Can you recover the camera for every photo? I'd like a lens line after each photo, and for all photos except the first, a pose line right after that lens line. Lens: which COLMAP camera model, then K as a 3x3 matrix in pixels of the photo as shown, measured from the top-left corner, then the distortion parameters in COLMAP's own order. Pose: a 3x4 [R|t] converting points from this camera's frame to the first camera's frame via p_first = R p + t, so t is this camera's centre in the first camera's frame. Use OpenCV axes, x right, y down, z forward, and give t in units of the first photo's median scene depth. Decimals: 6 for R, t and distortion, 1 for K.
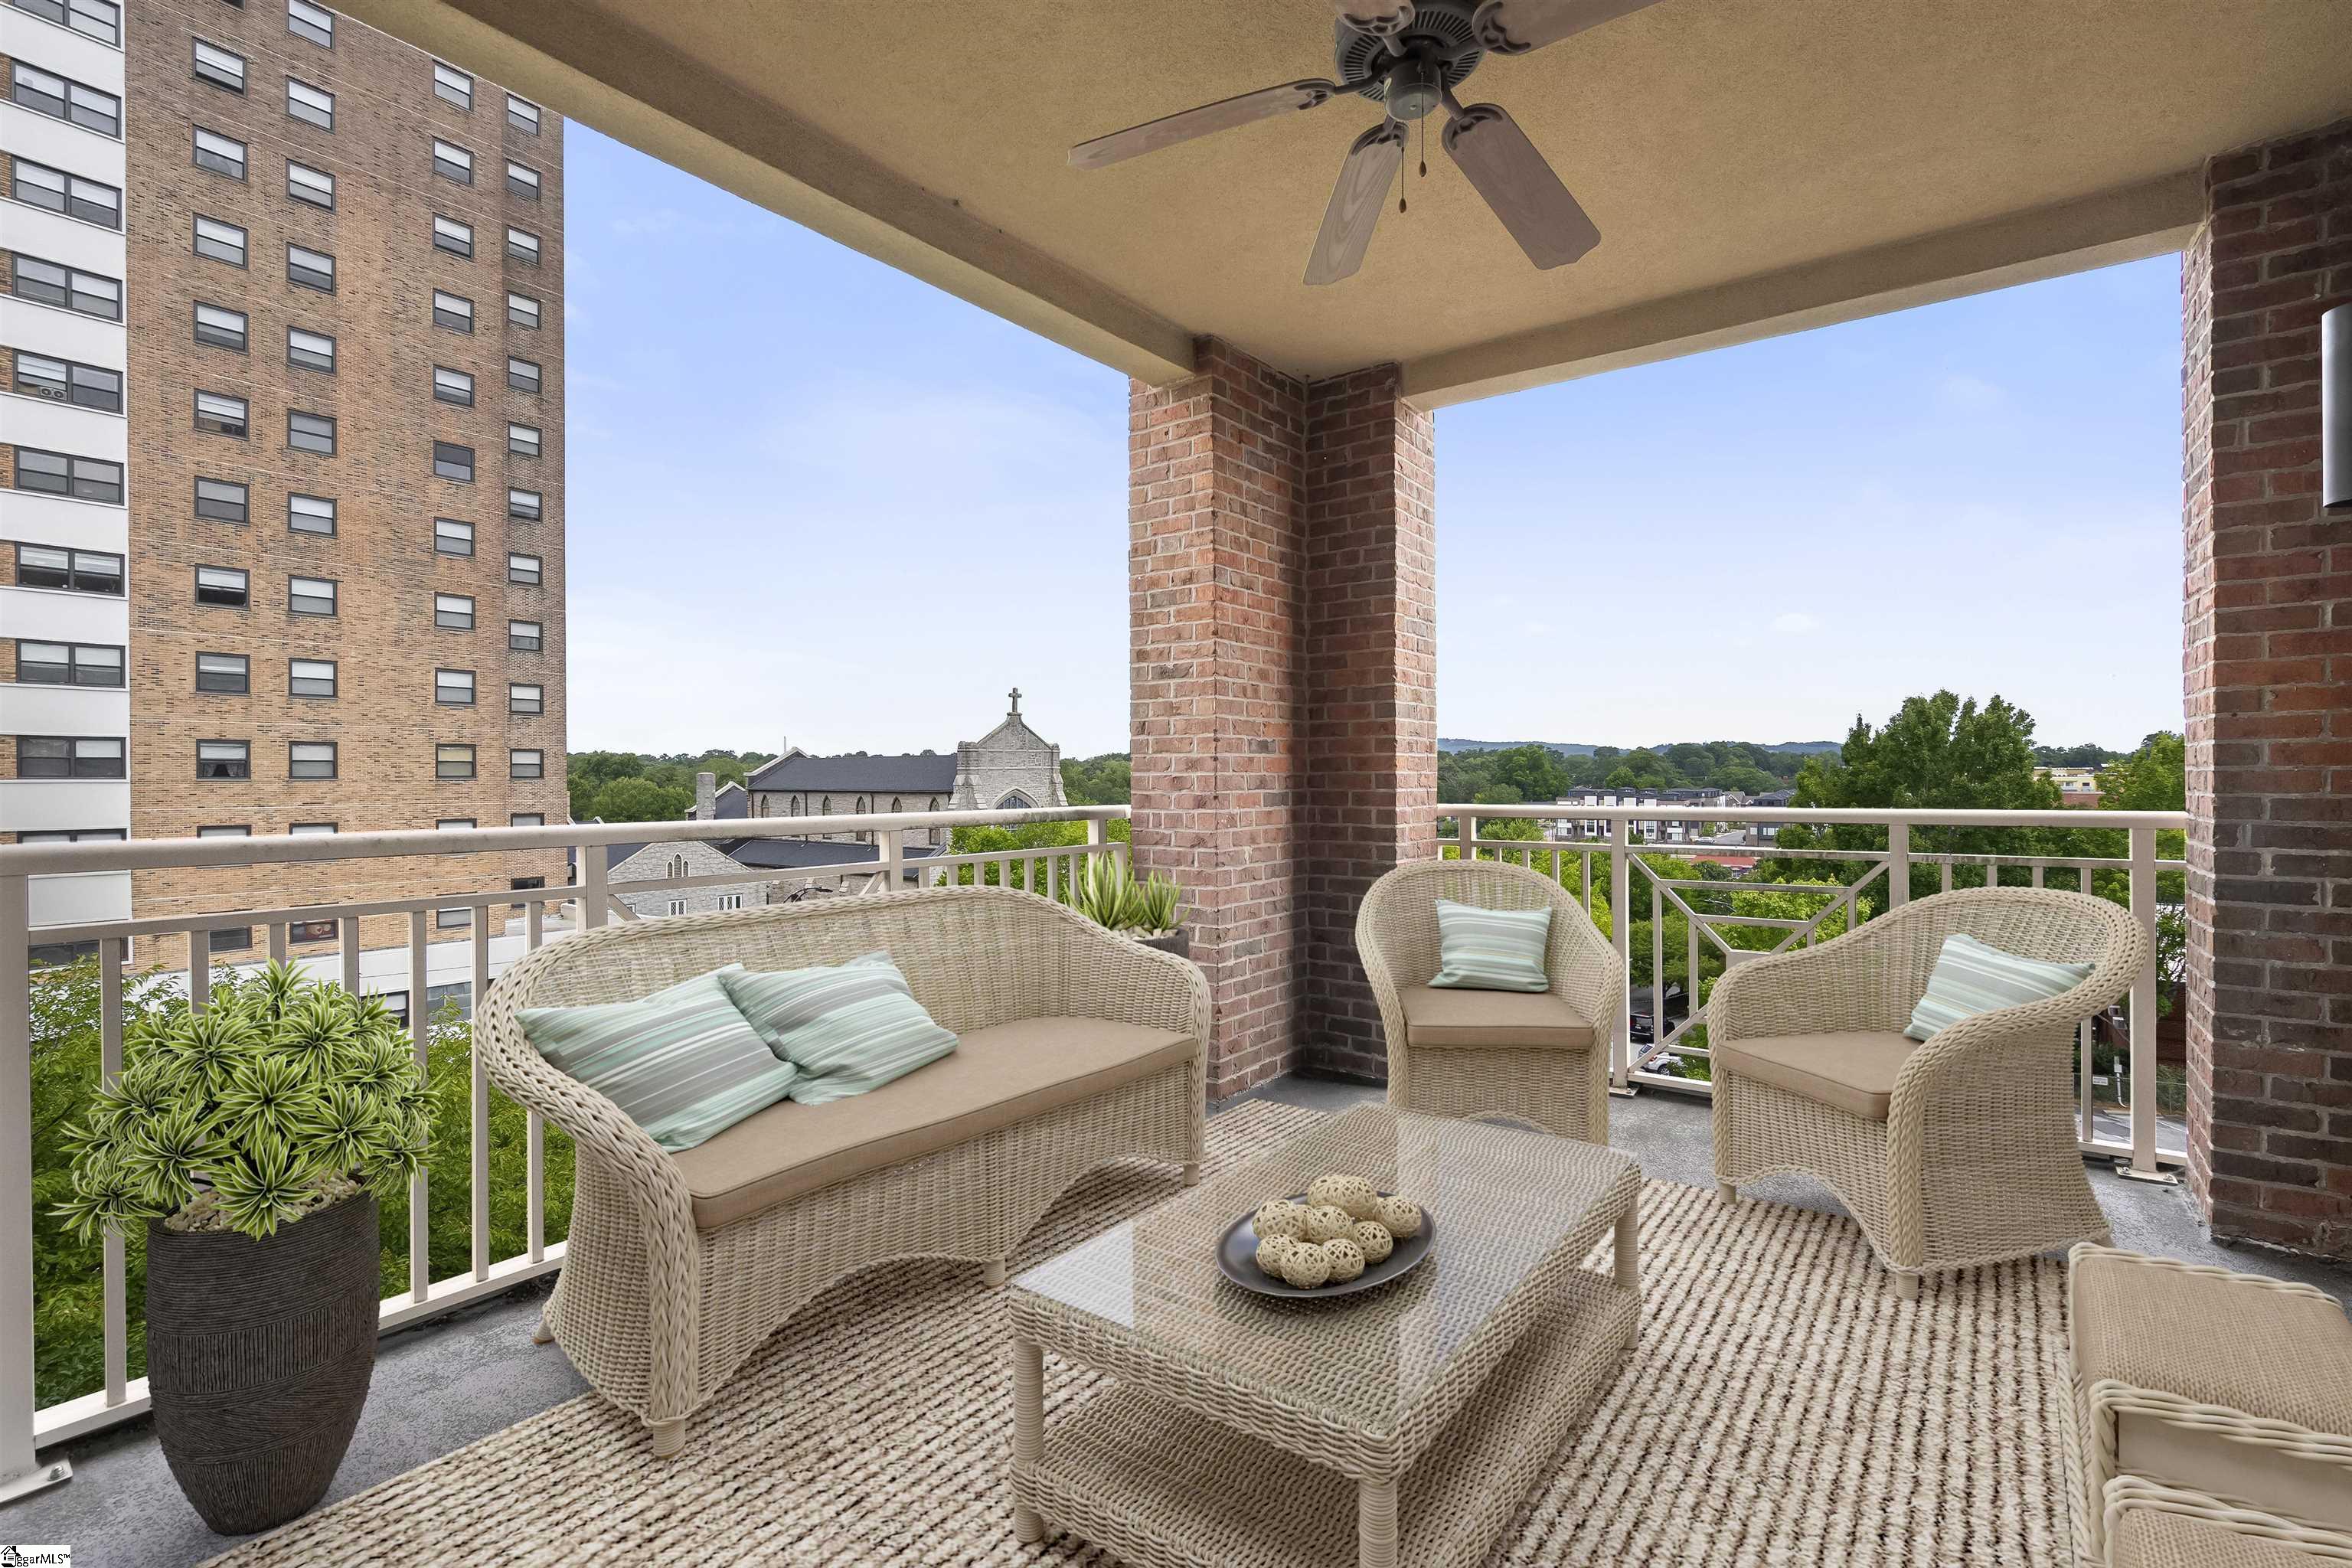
lens RADIAL K [[1064.1, 0, 1176.0], [0, 1064.1, 784.0], [0, 0, 1]] dist [-0.000169, -0.000289]
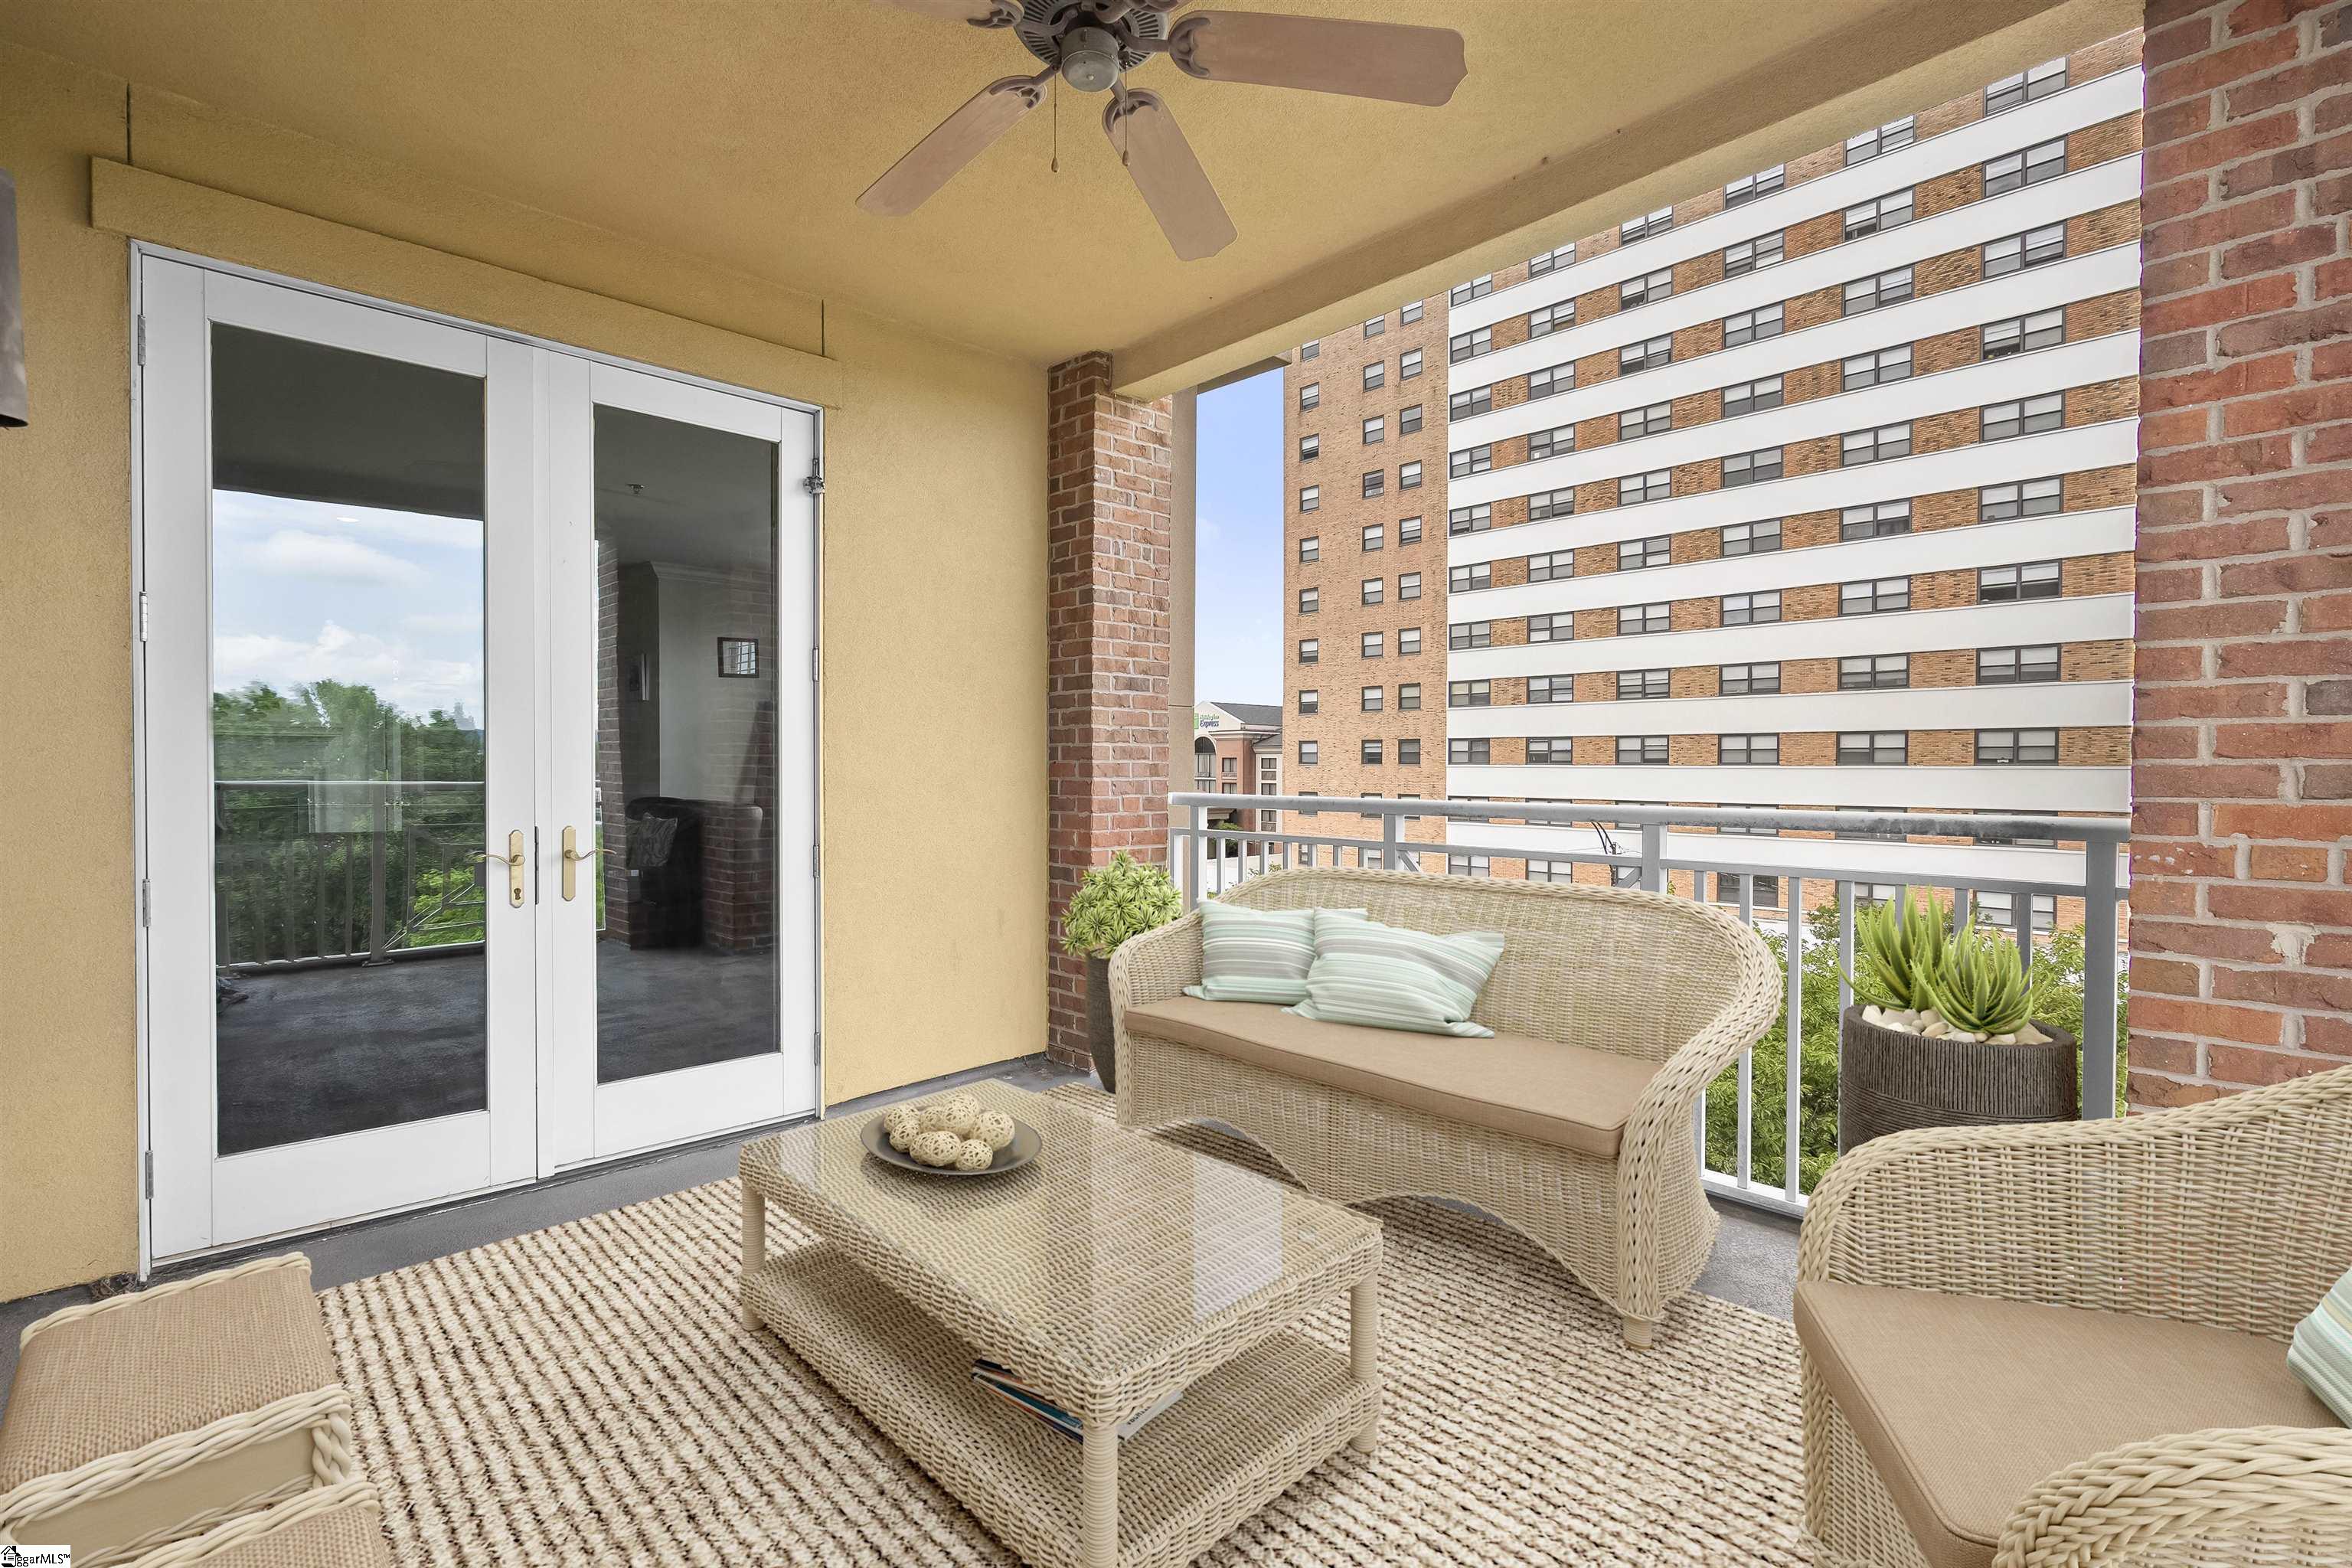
lens RADIAL K [[1064.1, 0, 1176.0], [0, 1064.1, 784.0], [0, 0, 1]] dist [-0.000169, -0.000289]
pose [[-0.153454, 0.018715, -0.987979, 1.394630], [-0.006099, 0.999784, 0.019886, -0.009143], [0.988137, 0.009078, -0.153307, 1.636897]]
